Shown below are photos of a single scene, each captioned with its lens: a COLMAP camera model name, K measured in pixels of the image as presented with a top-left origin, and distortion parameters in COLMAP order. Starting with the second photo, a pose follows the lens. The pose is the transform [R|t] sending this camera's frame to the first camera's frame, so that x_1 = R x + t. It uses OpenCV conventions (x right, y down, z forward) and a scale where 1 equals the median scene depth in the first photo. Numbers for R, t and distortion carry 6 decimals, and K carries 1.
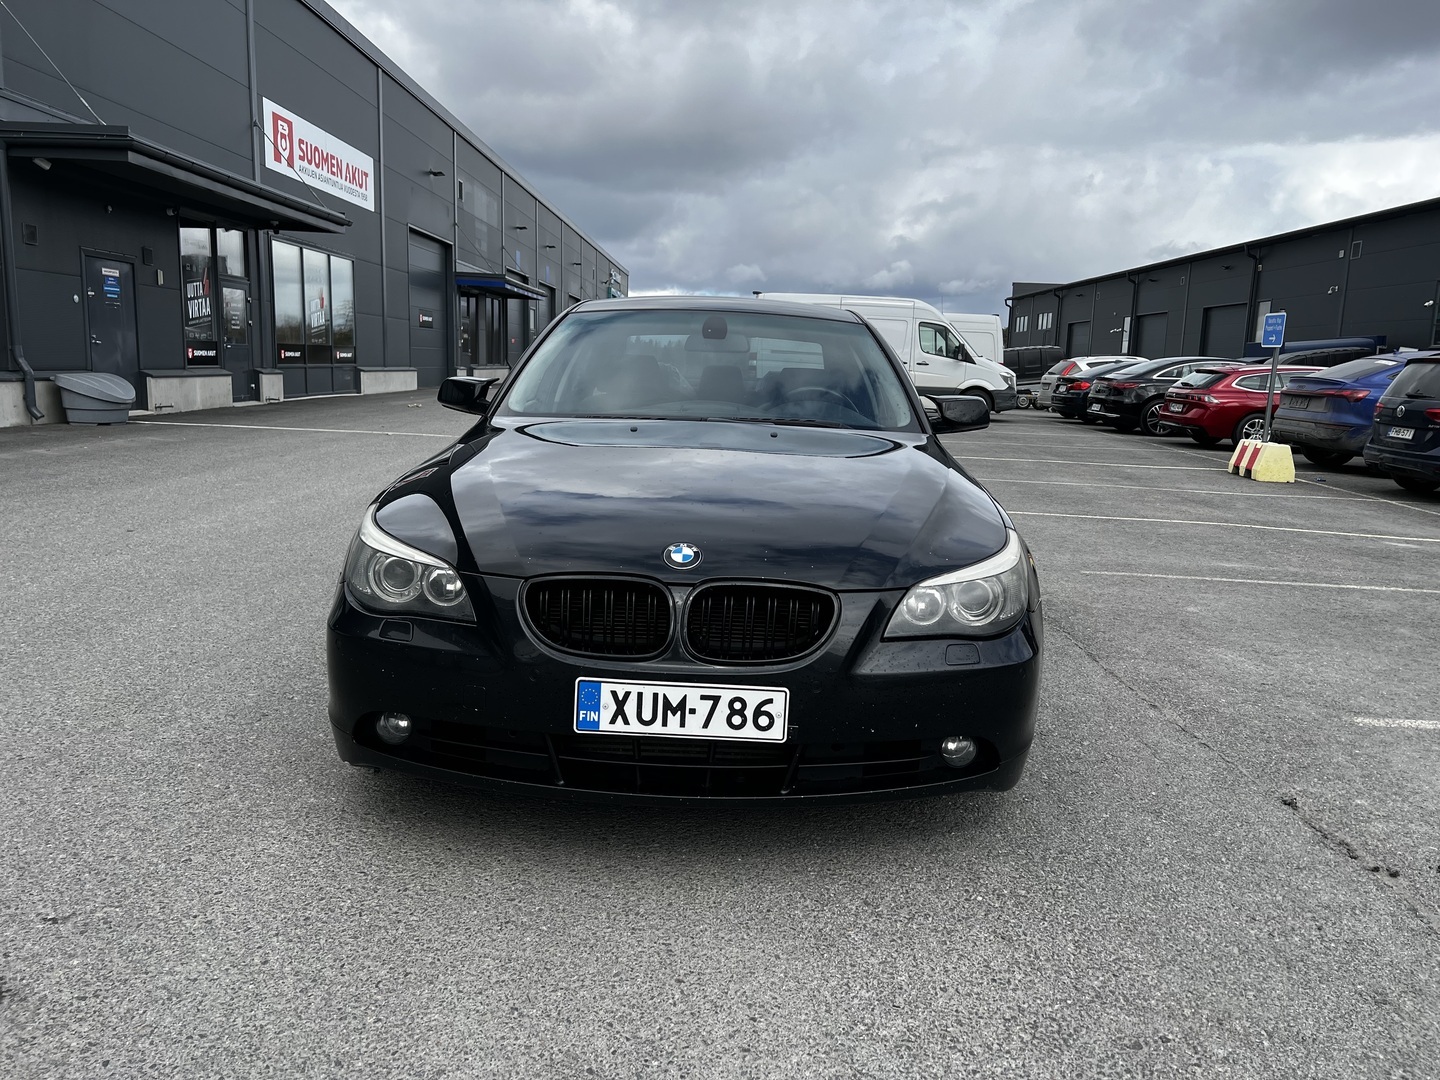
lens RADIAL K [[1079.9, 0, 723.2], [0, 1079.9, 525.4], [0, 0, 1]] dist [0.058245, -0.057959]
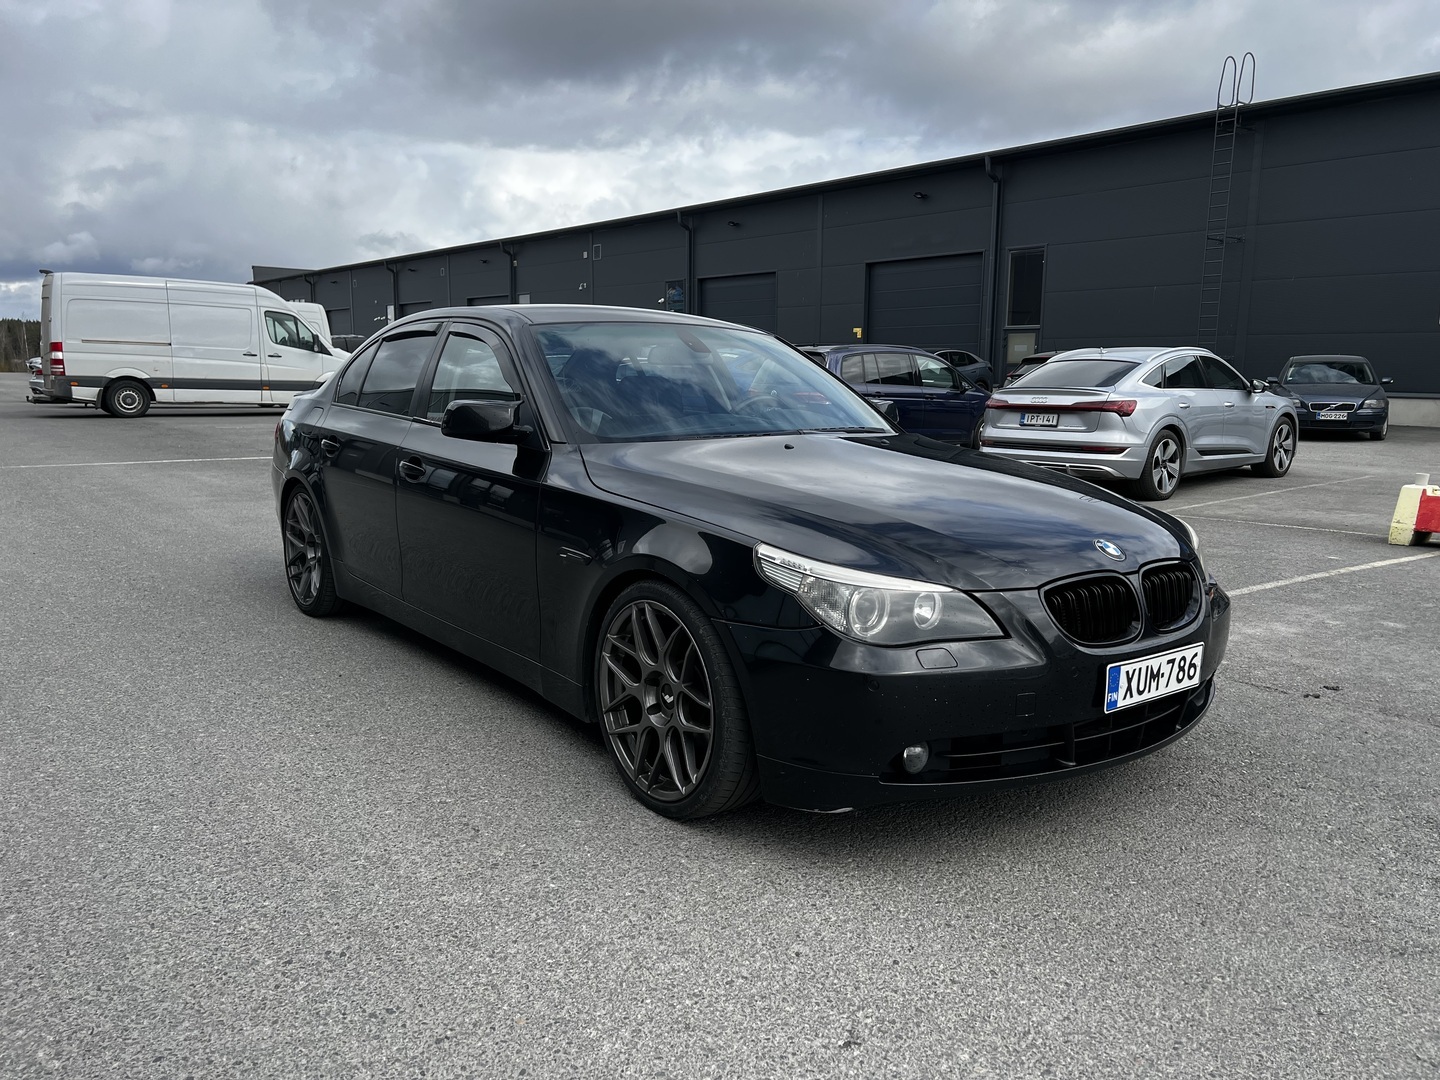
lens RADIAL K [[1076.6, 0, 727.8], [0, 1076.6, 536.7], [0, 0, 1]] dist [0.053855, -0.054249]
pose [[0.776980, -0.121935, 0.617603, -0.126723], [0.107679, 0.992346, 0.060455, -0.011980], [-0.620248, 0.019531, 0.784163, 0.038721]]
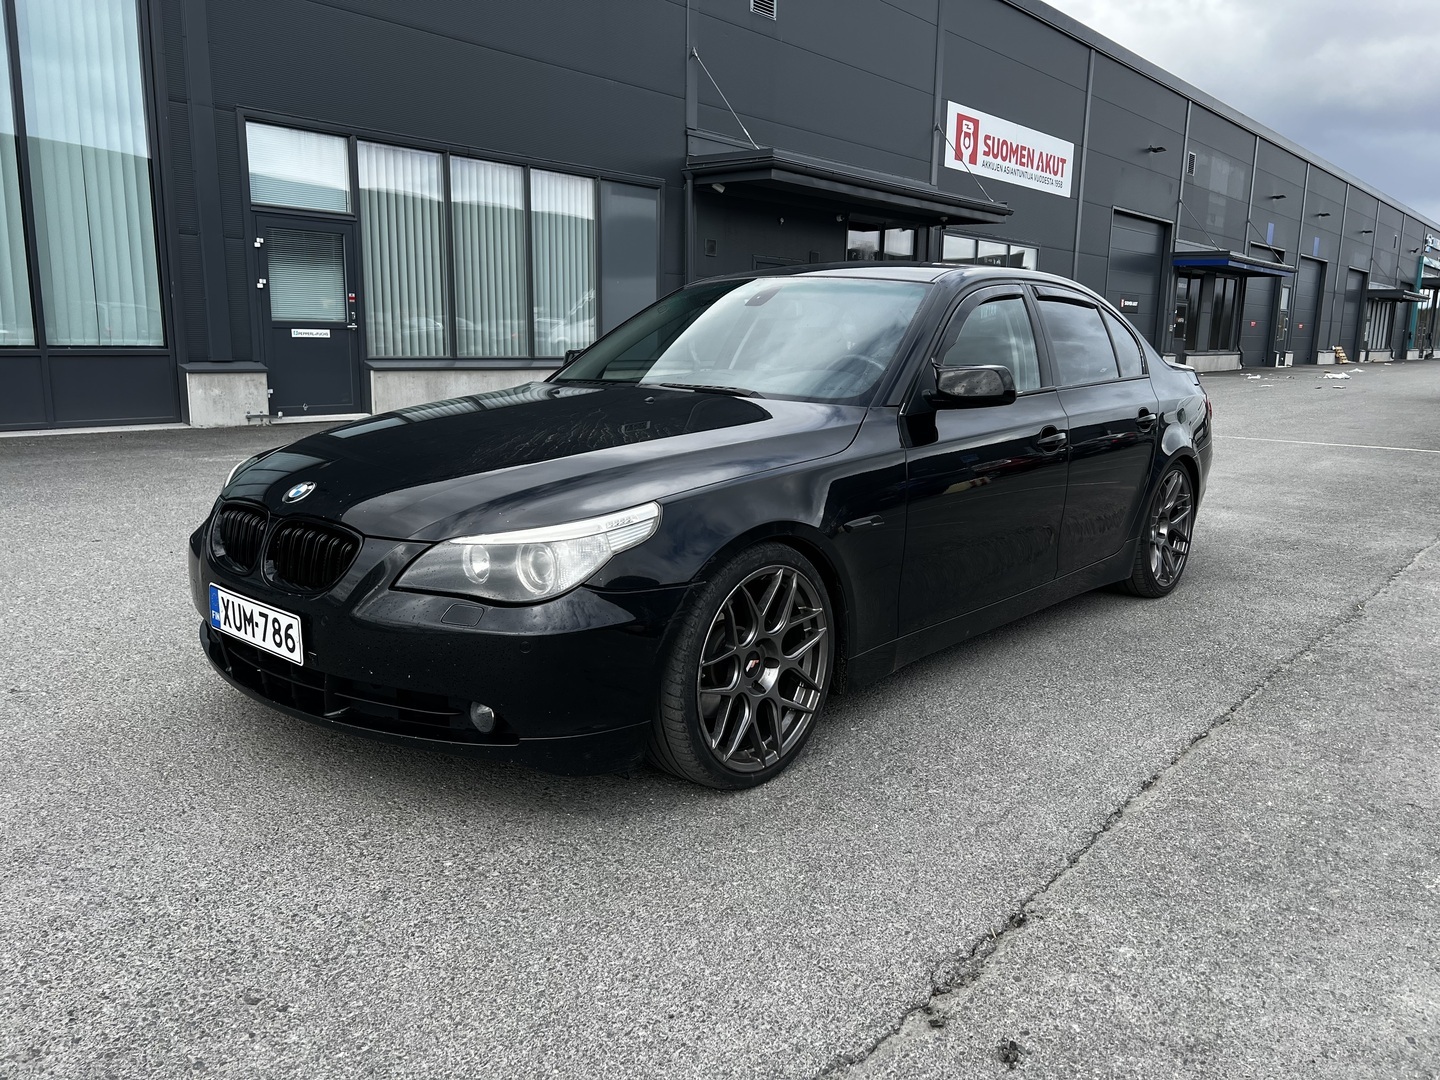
lens RADIAL K [[1076.6, 0, 727.8], [0, 1076.6, 536.7], [0, 0, 1]] dist [0.053855, -0.054249]
pose [[0.769722, 0.100700, -0.630387, 0.119815], [-0.088428, 0.994779, 0.050936, -0.002691], [0.632226, 0.016537, 0.774608, 0.047023]]
